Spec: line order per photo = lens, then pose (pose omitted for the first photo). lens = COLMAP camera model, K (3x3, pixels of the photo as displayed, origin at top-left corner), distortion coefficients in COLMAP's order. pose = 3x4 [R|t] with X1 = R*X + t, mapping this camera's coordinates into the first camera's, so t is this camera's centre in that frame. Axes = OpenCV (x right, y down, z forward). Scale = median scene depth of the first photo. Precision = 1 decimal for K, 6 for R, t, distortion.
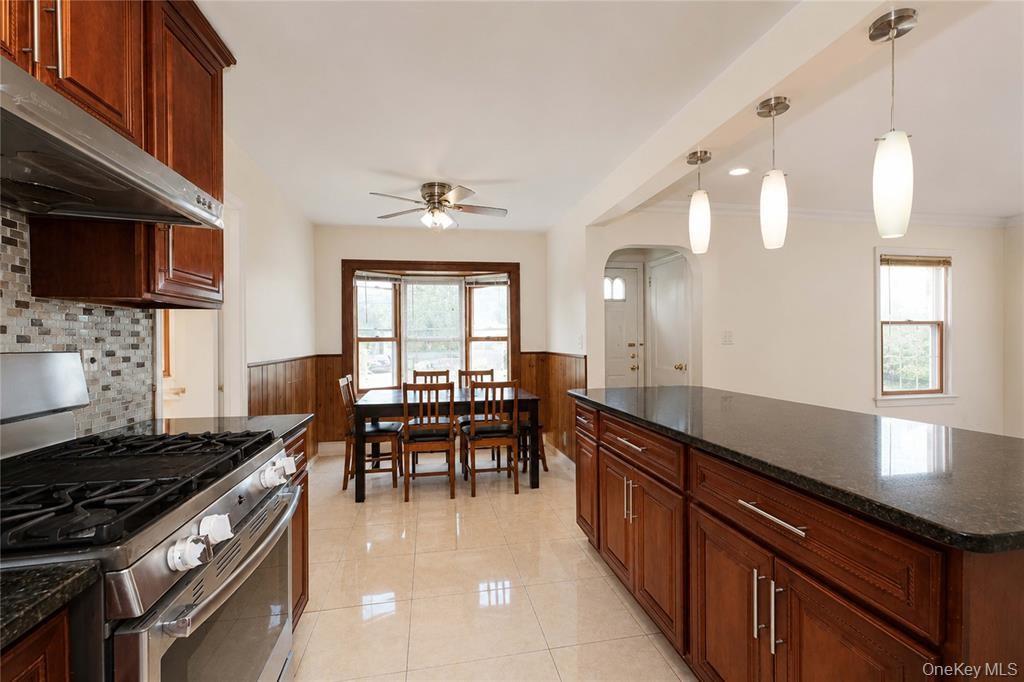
lens RADIAL K [[441.6, 0, 497.1], [0, 441.6, 339.2], [0, 0, 1]] dist [-0.000729, -0.000022]
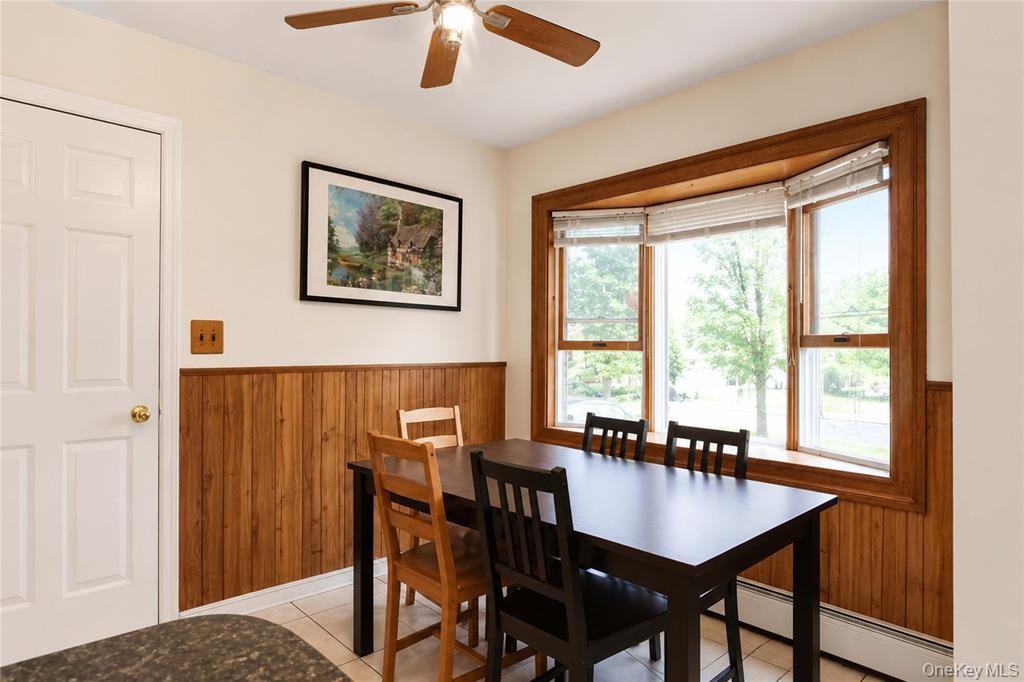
lens RADIAL K [[606.2, 0, 511.2], [0, 606.2, 345.1], [0, 0, 1]] dist [0.002721, 0.000632]
pose [[0.514091, 0.008563, -0.857693, 0.305898], [-0.013850, 0.999903, 0.001681, 0.008261], [0.857624, 0.011015, 0.514160, 0.585921]]
